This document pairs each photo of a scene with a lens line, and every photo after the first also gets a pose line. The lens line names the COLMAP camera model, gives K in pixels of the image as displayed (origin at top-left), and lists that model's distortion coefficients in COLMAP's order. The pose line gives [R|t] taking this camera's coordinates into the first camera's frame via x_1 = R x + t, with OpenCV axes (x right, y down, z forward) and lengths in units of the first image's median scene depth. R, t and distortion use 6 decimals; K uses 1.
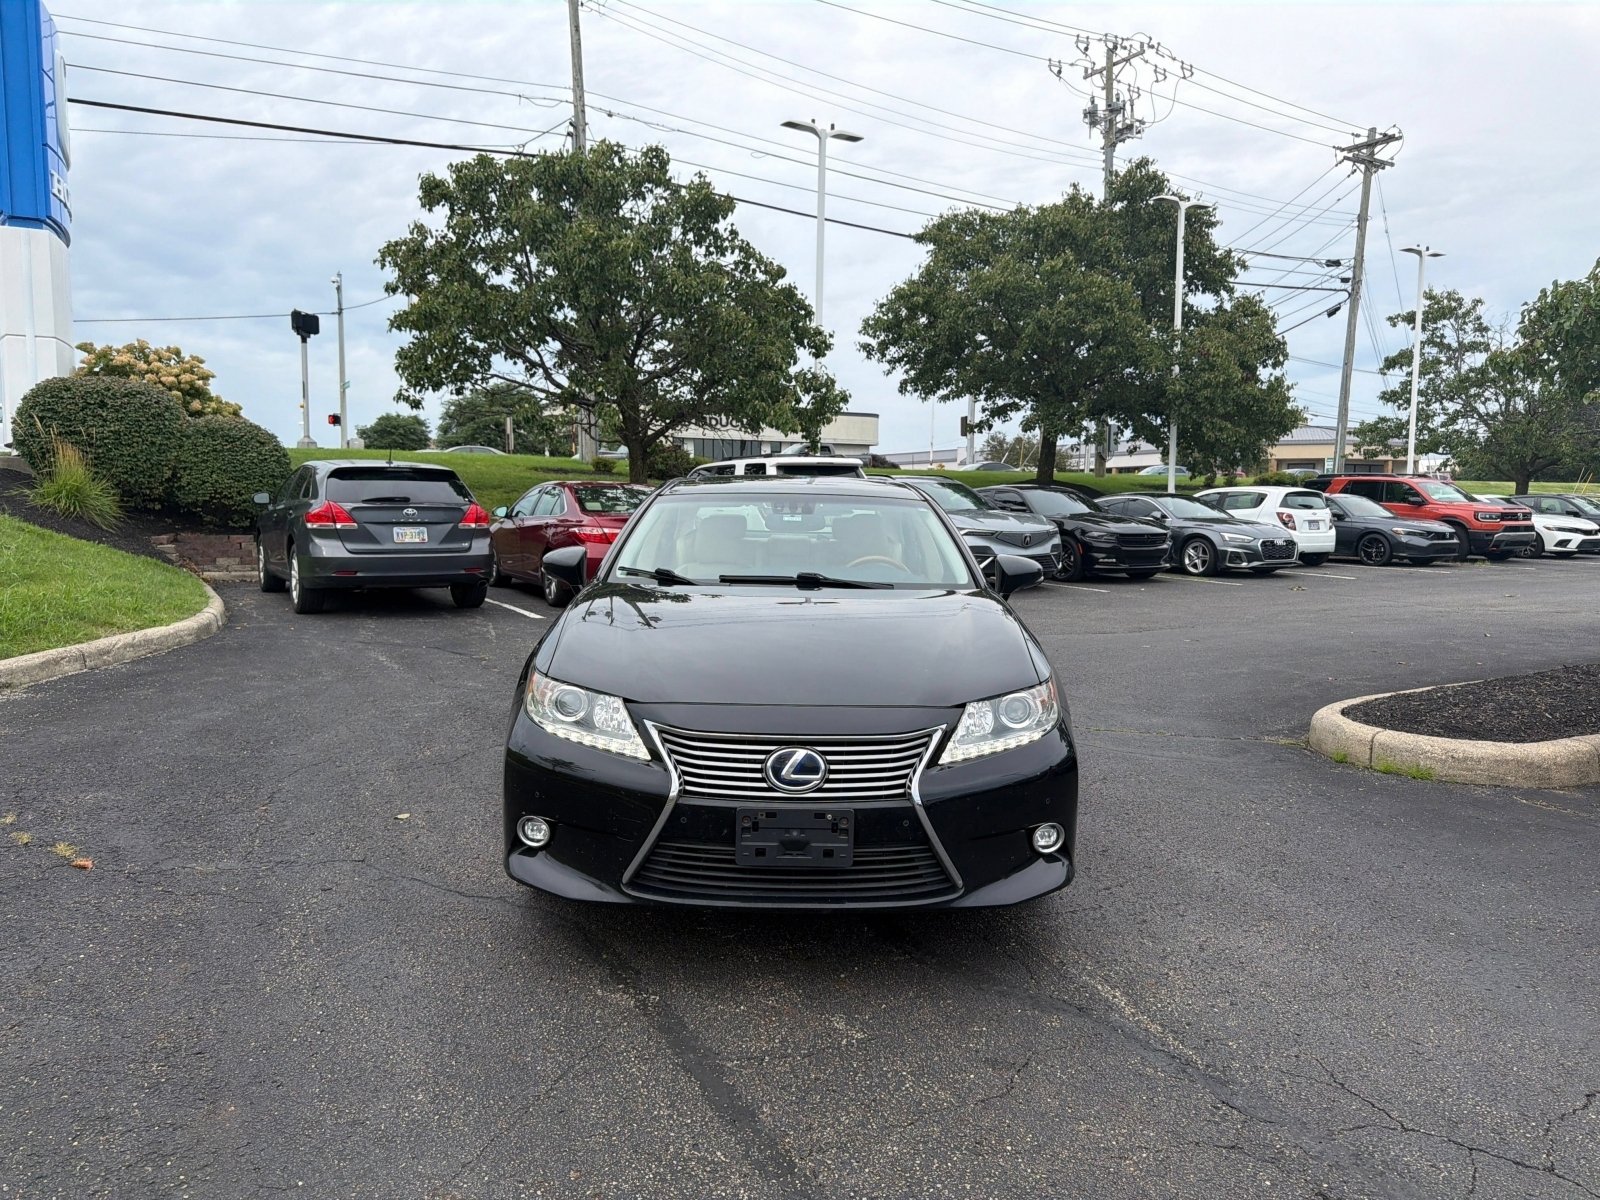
lens RADIAL K [[1125.3, 0, 815.3], [0, 1125.3, 596.7], [0, 0, 1]] dist [0.038211, -0.040214]
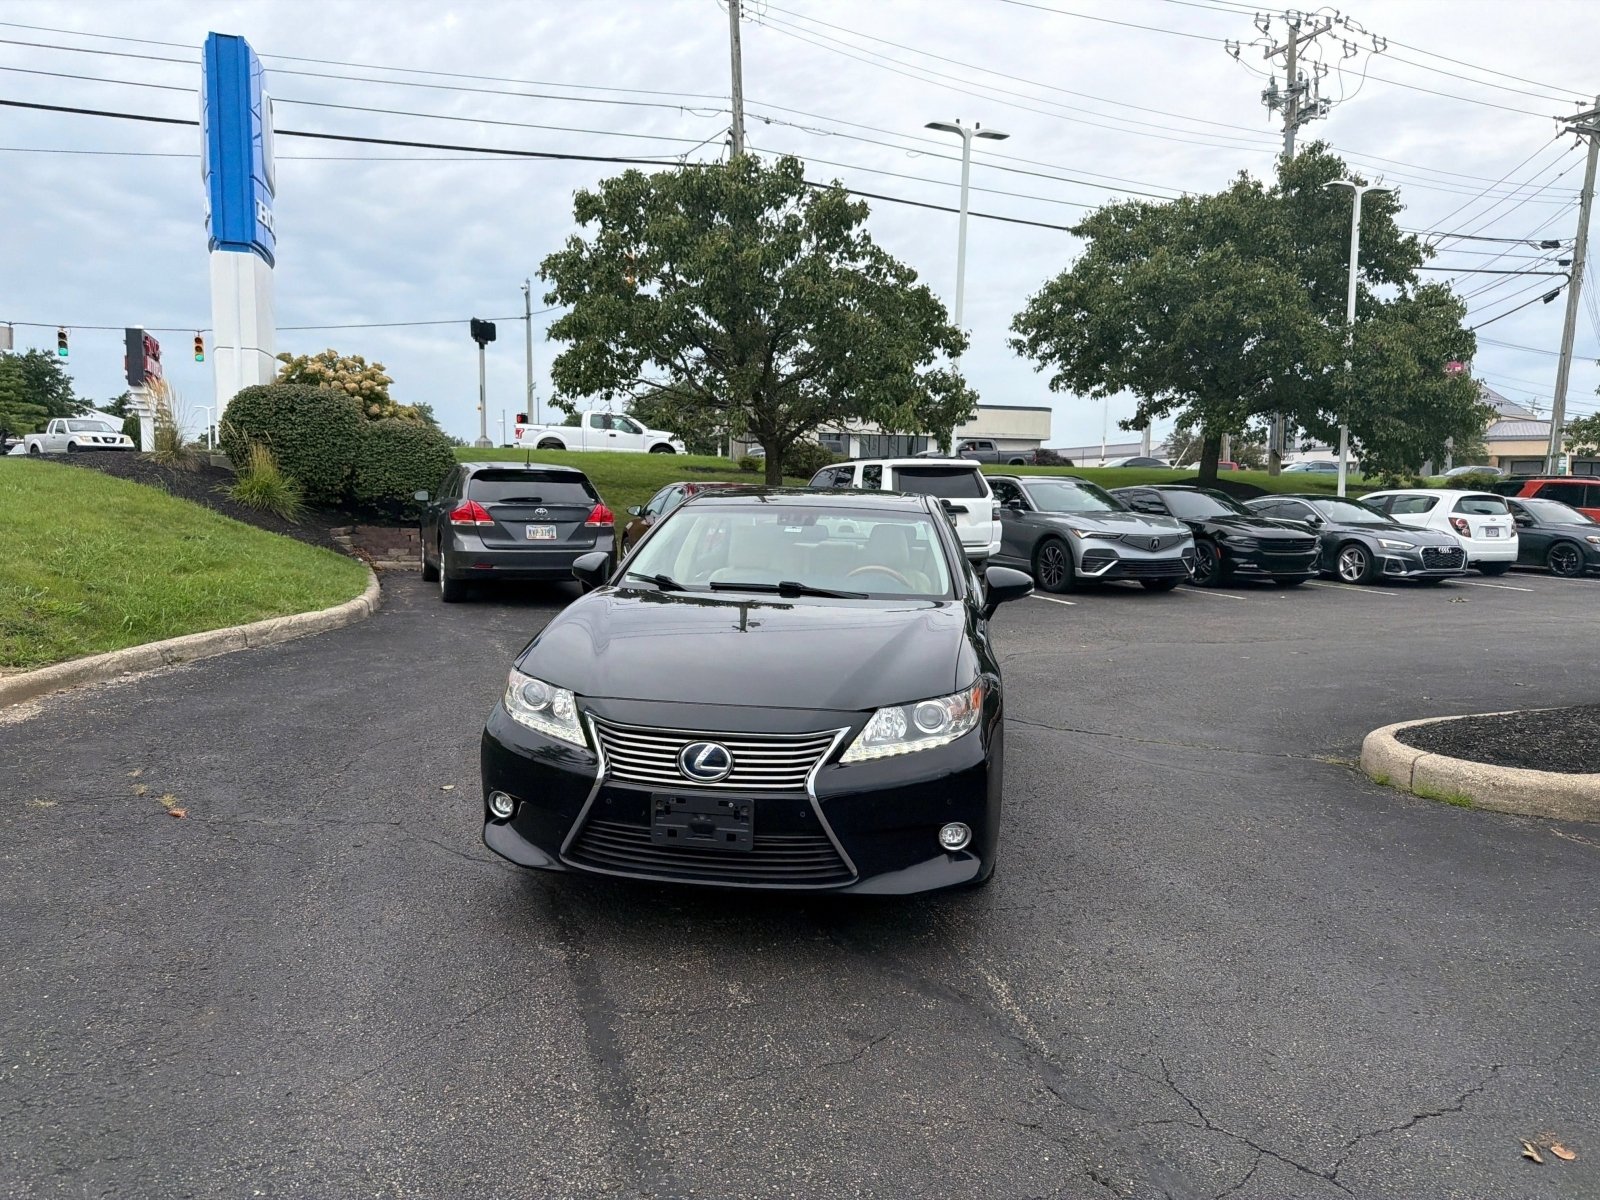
lens RADIAL K [[1118.1, 0, 800.0], [0, 1118.1, 600.0], [0, 0, 1]] dist [0.087575, -0.135241]
pose [[0.986126, 0.024525, -0.164176, 0.044834], [-0.023315, 0.999685, 0.009294, -0.003522], [0.164352, -0.005337, 0.986387, -0.015438]]
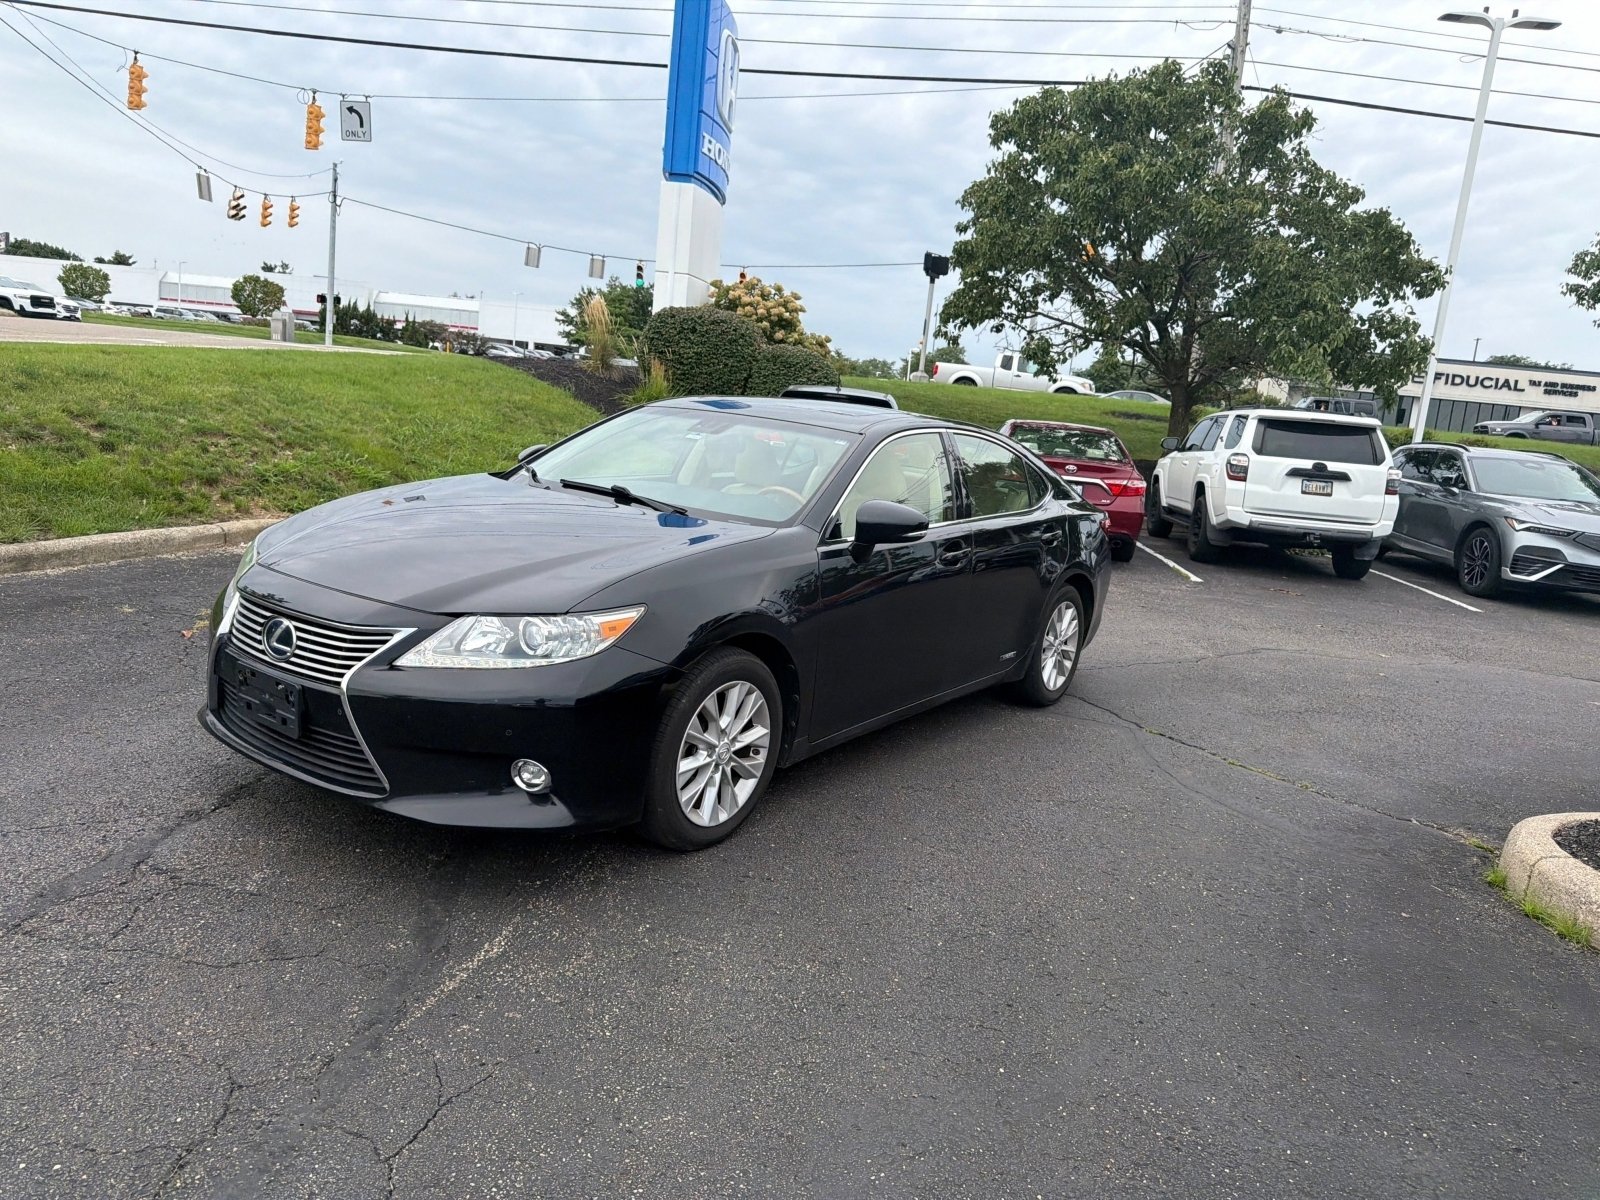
lens RADIAL K [[1120.6, 0, 795.3], [0, 1120.6, 591.4], [0, 0, 1]] dist [0.052542, -0.068850]
pose [[0.801096, 0.164570, -0.575466, 0.172876], [-0.141100, 0.986285, 0.085632, -0.009053], [0.581666, 0.012599, 0.813330, 0.072207]]
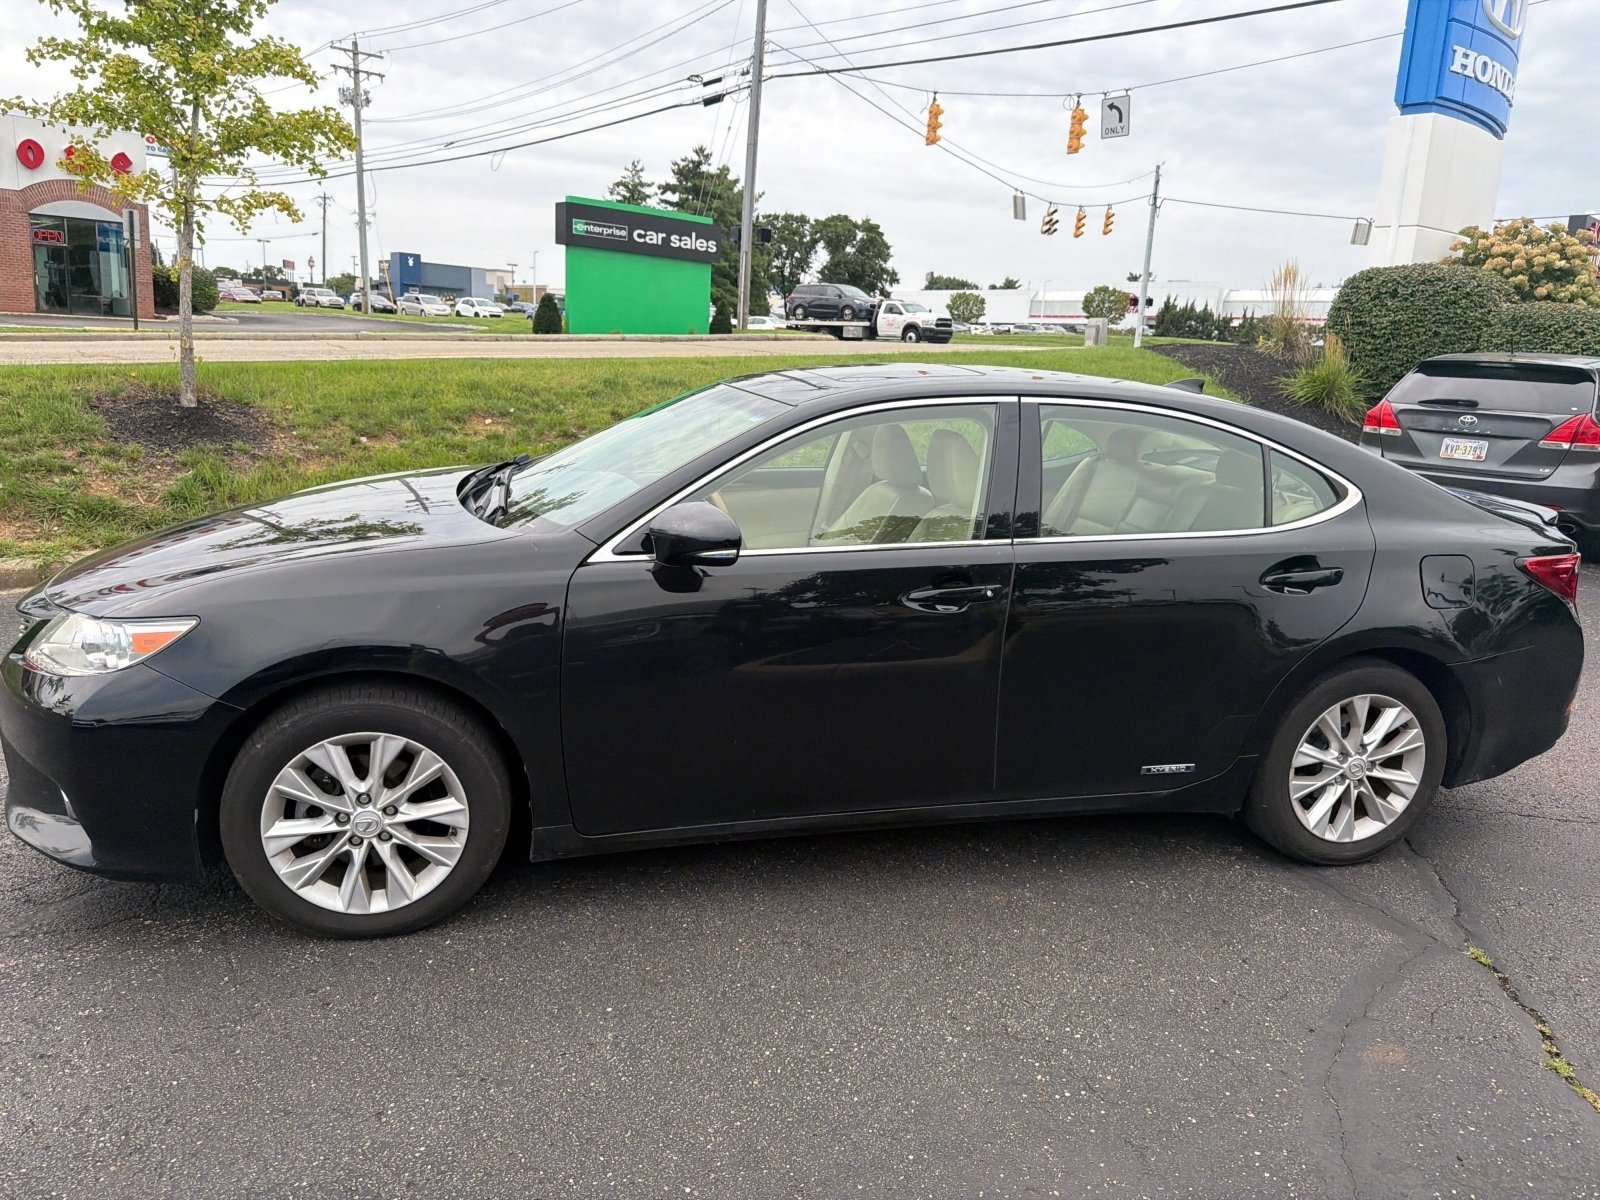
lens RADIAL K [[1139.6, 0, 794.1], [0, 1139.6, 592.0], [0, 0, 1]] dist [0.034600, -0.057397]
pose [[0.216567, 0.206656, -0.954145, 0.208620], [-0.127627, 0.974945, 0.182193, -0.029324], [0.967889, 0.082318, 0.237516, 0.253908]]
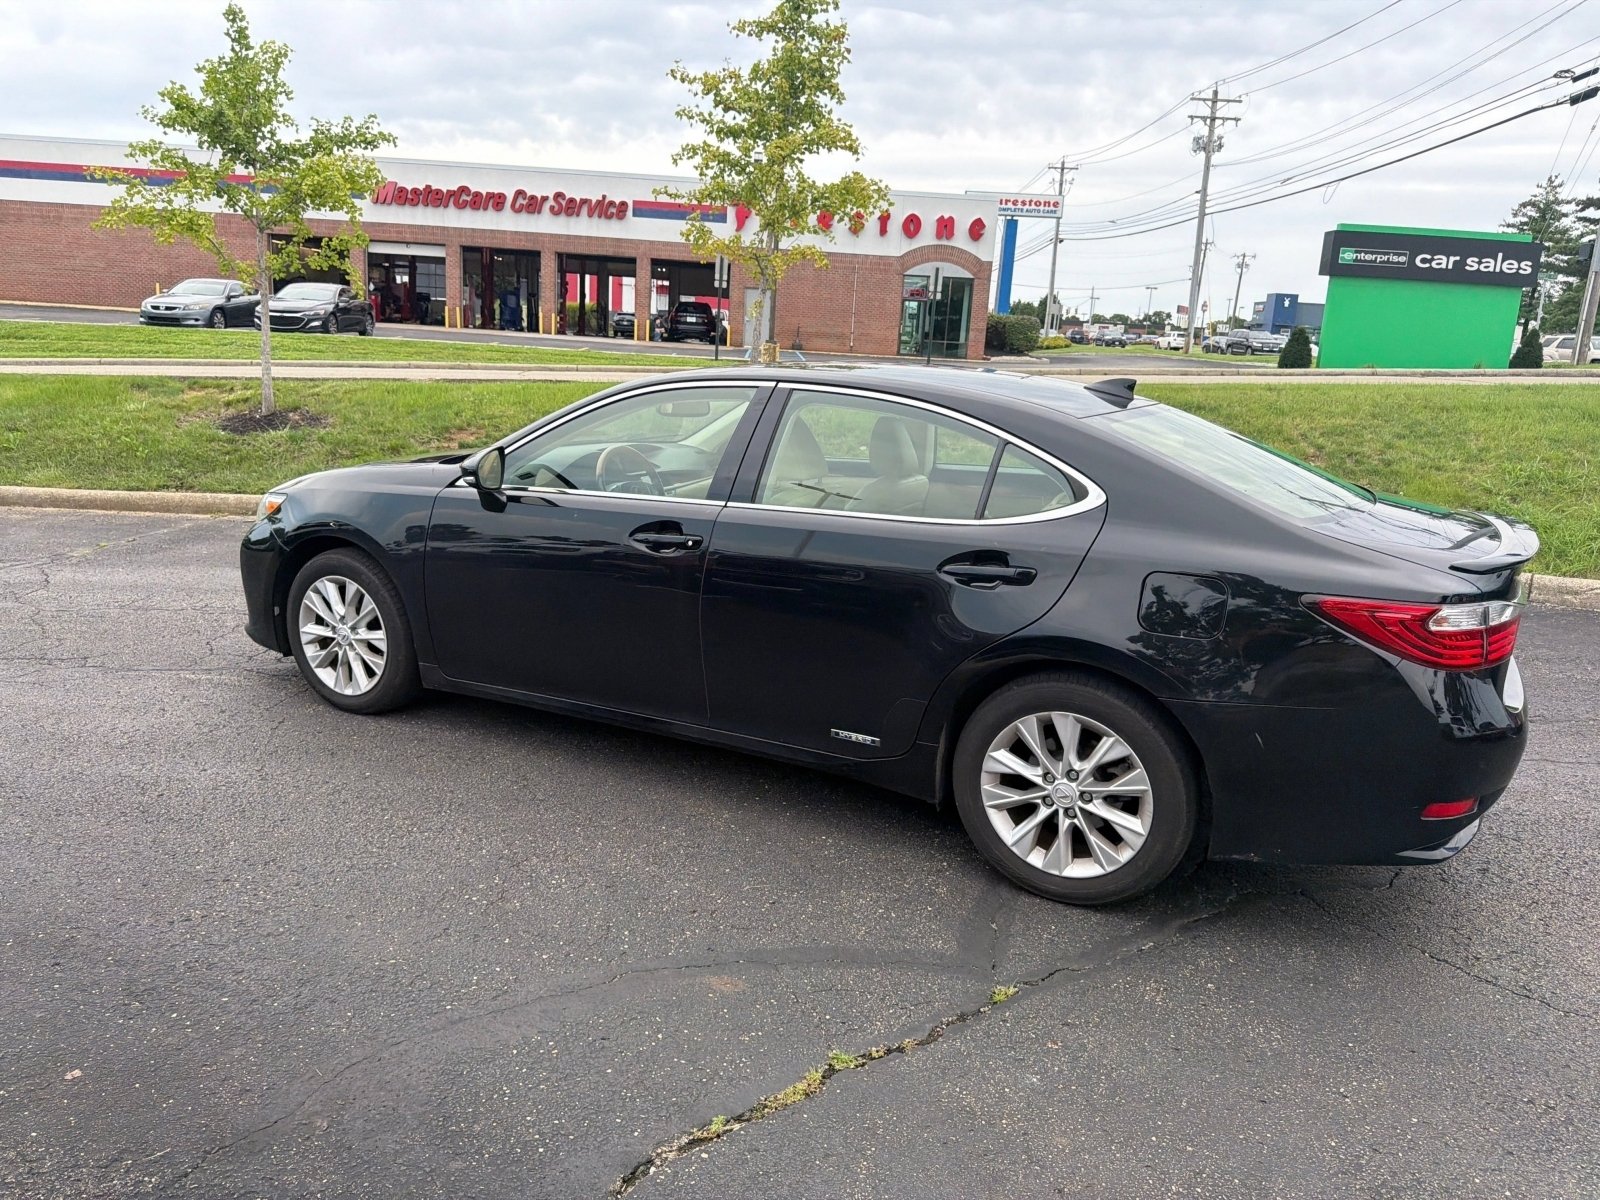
lens RADIAL K [[1120.0, 0, 785.1], [0, 1120.0, 602.2], [0, 0, 1]] dist [0.060708, -0.069958]
pose [[-0.491824, 0.161586, -0.855569, 0.216297], [-0.125762, 0.959141, 0.253441, -0.045129], [0.861564, 0.232246, -0.451407, 0.439293]]
